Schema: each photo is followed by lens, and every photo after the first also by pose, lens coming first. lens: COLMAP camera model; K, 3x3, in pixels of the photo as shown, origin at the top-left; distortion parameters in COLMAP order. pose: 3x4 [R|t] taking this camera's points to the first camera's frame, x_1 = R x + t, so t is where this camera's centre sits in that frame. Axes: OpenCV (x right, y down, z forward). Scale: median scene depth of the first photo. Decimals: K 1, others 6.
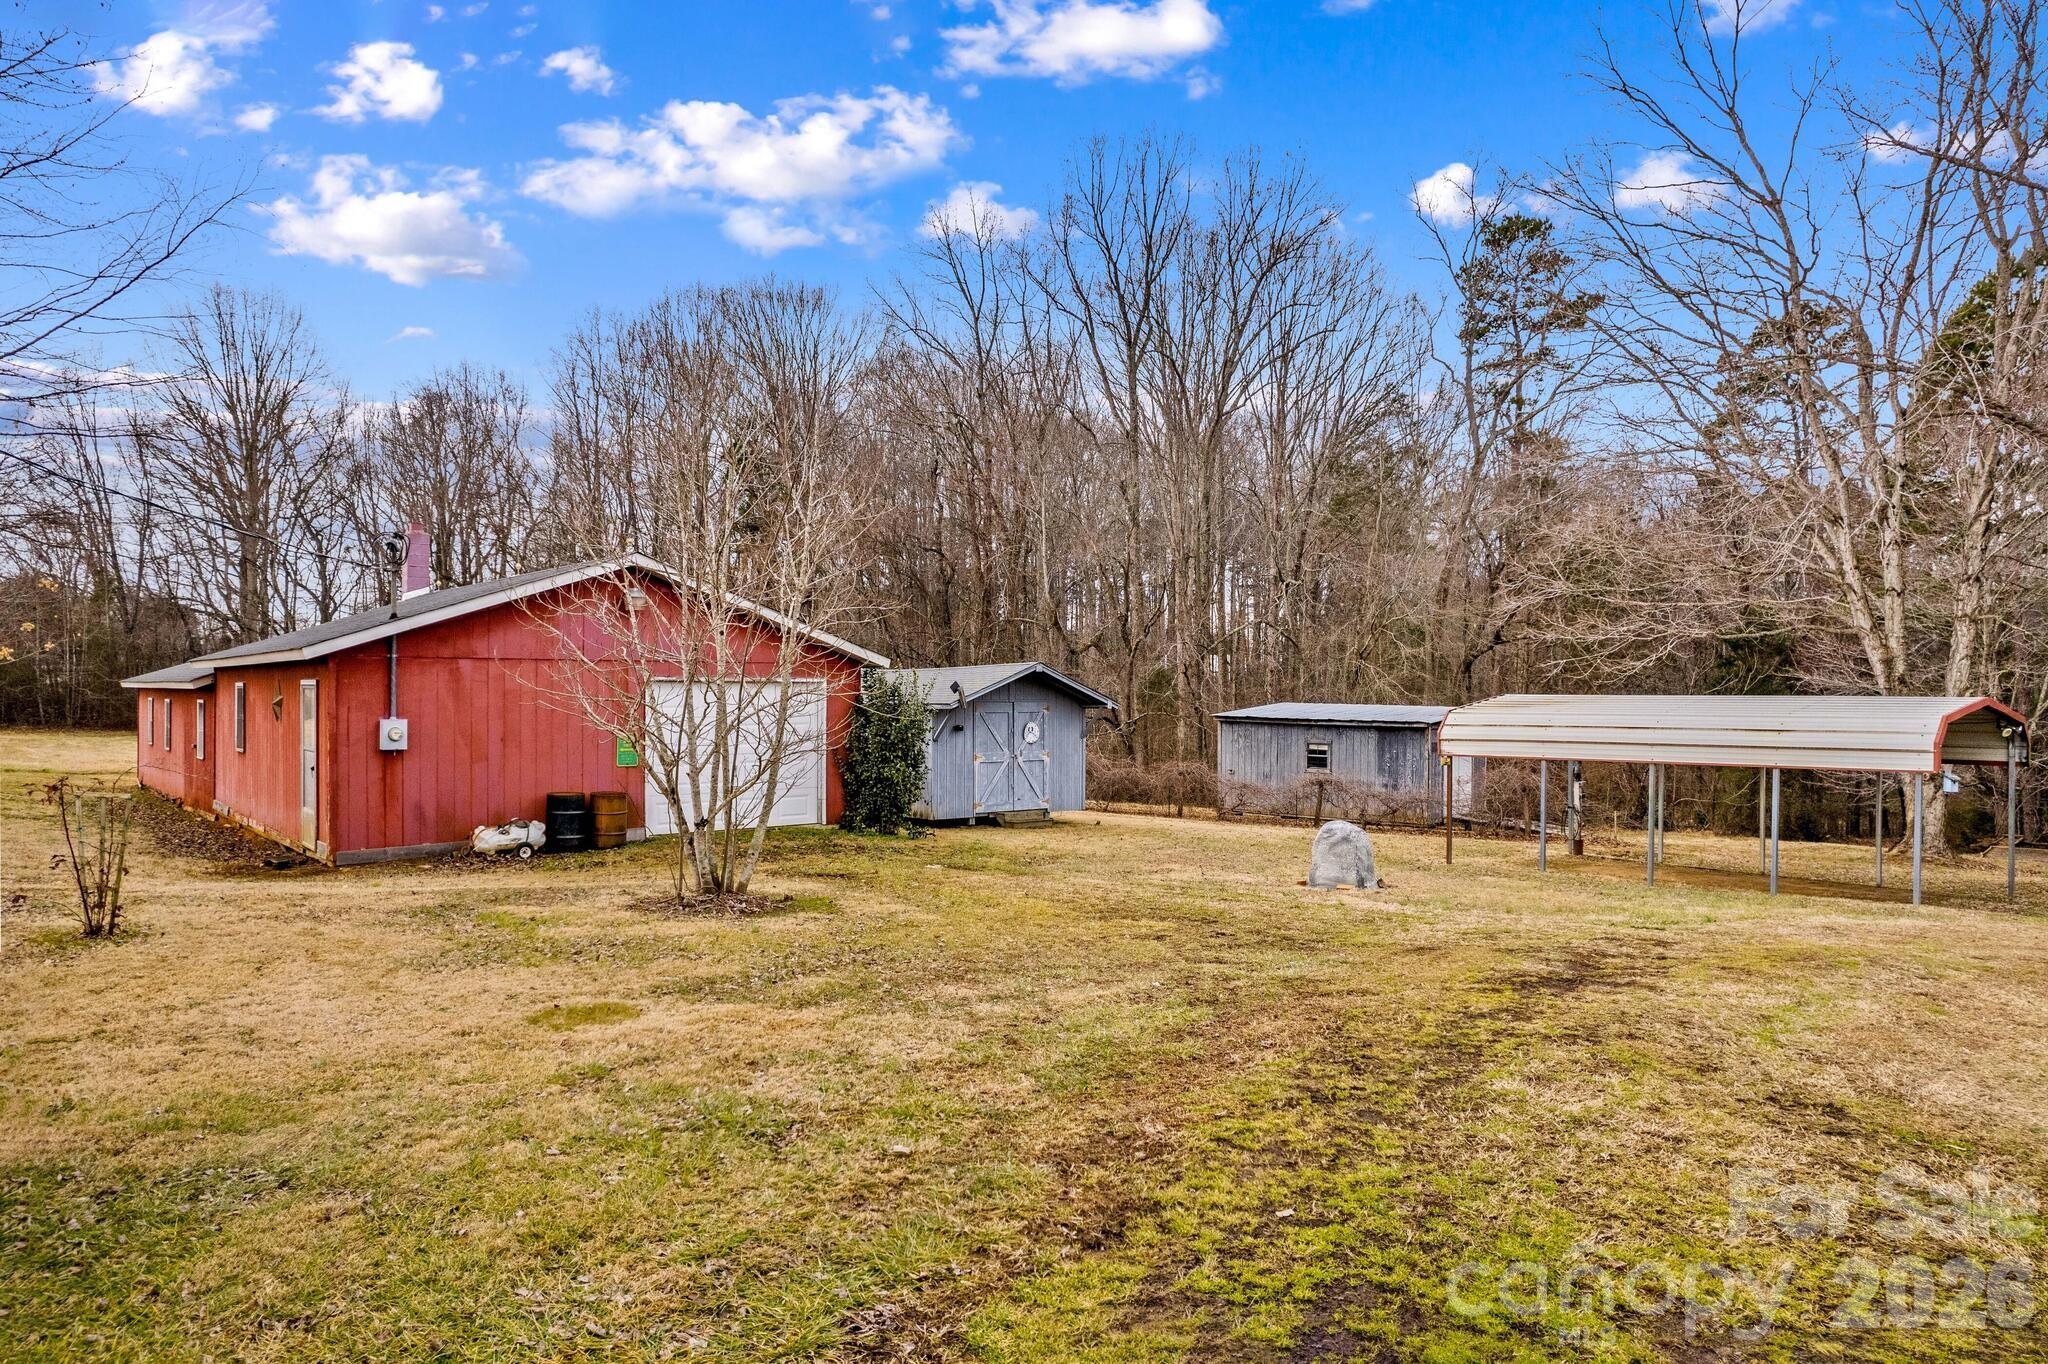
lens RADIAL K [[1306.5, 0, 1024.0], [0, 1306.5, 682.0], [0, 0, 1]] dist [-0.024245, -0.001032]
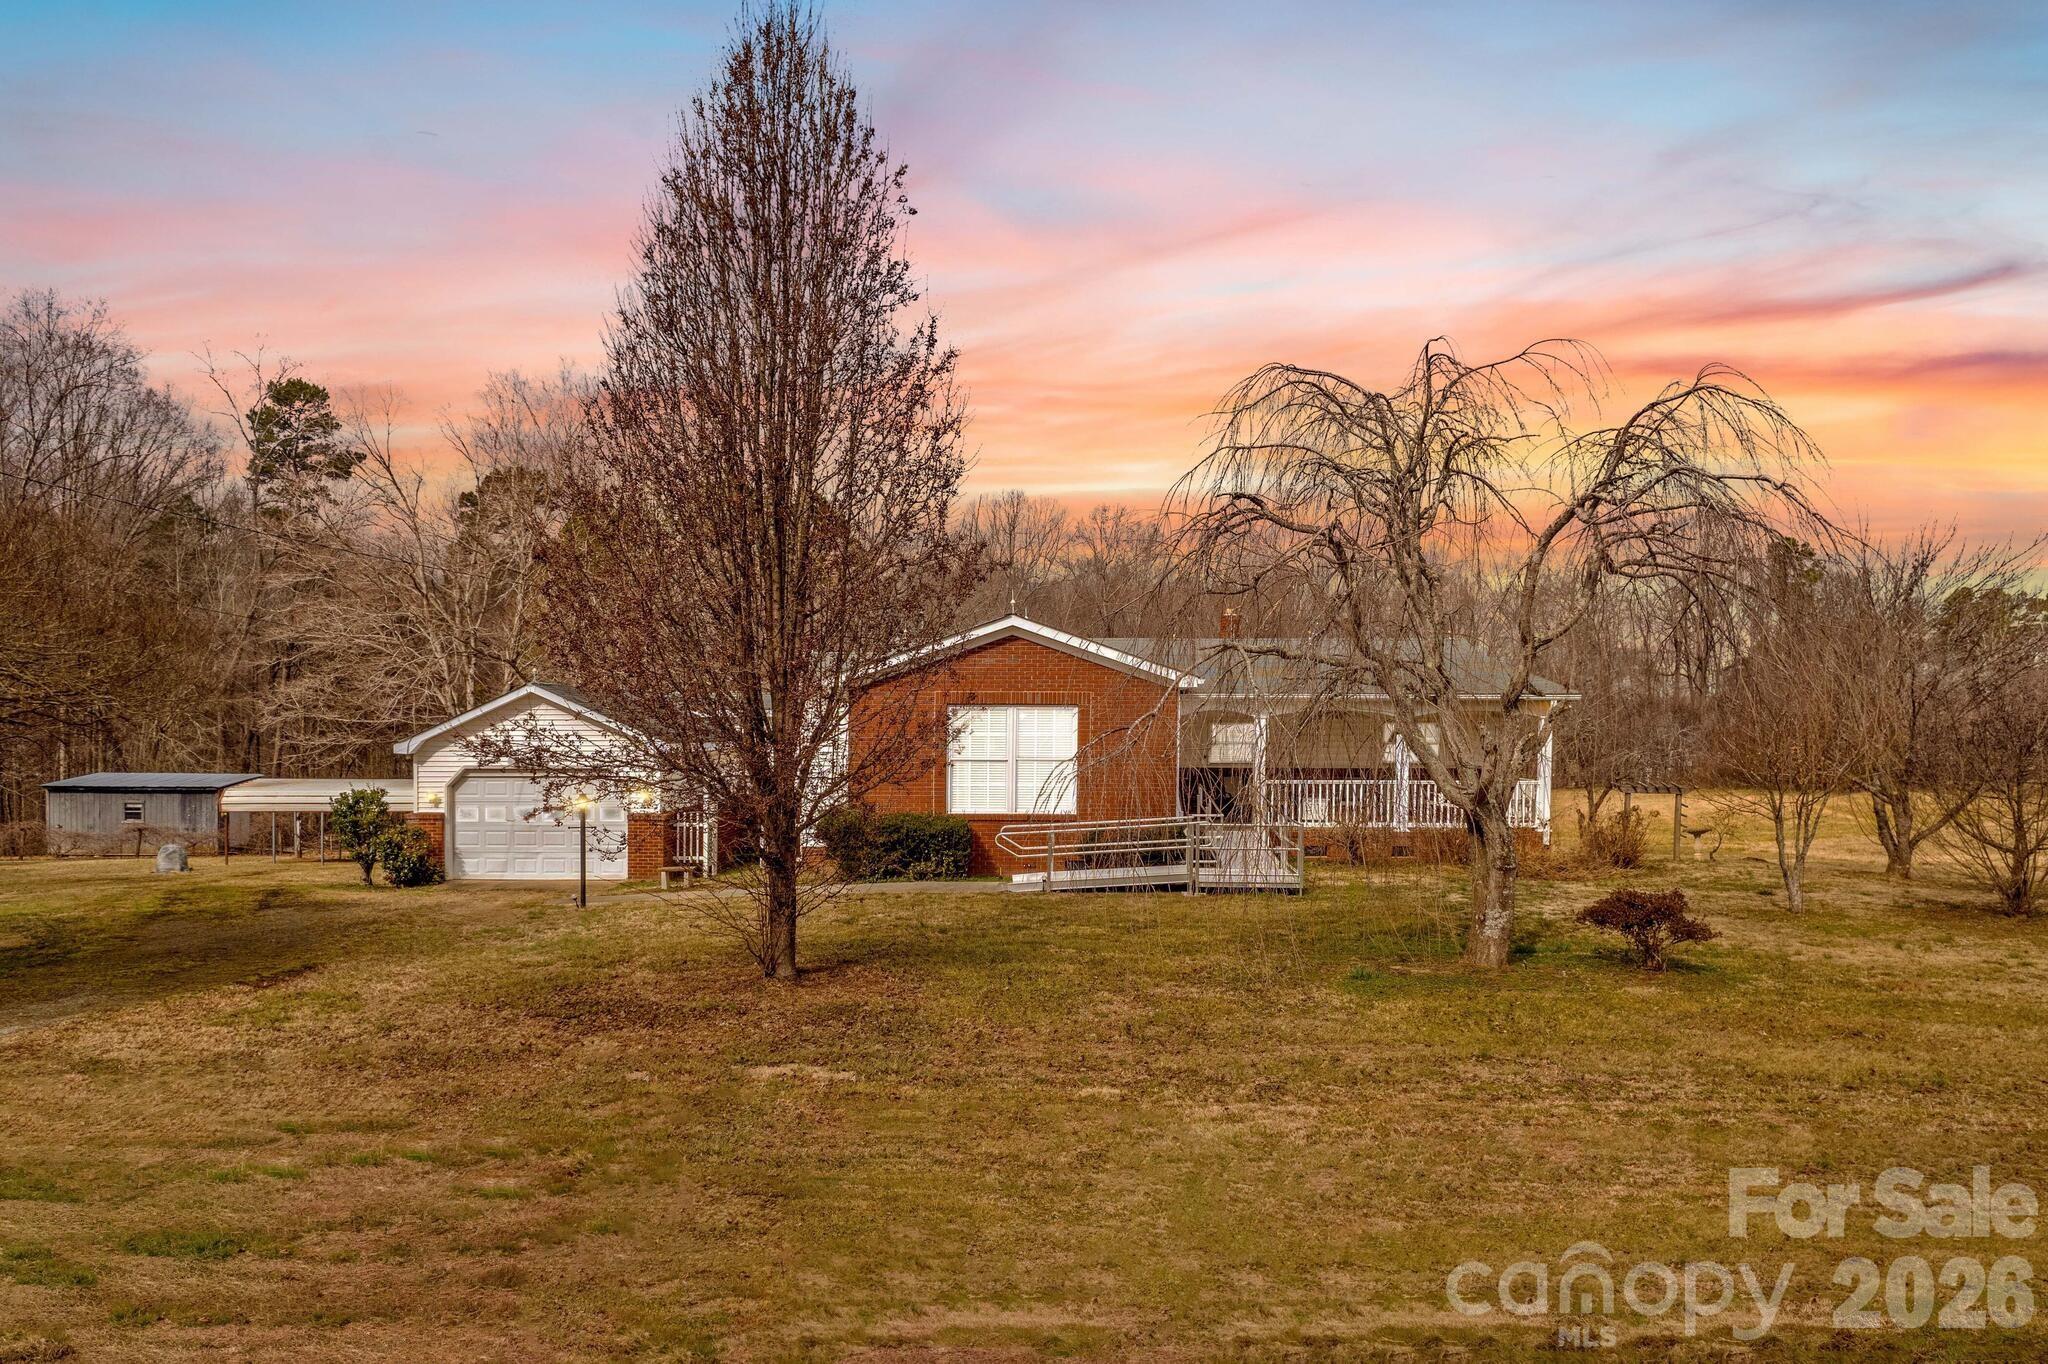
lens RADIAL K [[1356.9, 0, 1024.0], [0, 1356.9, 682.0], [0, 0, 1]] dist [-0.005187, -0.000727]
pose [[0.674457, 0.003932, 0.738303, -0.276135], [0.005163, 0.999936, -0.010042, -0.084064], [-0.738296, 0.010585, 0.674394, -0.946426]]
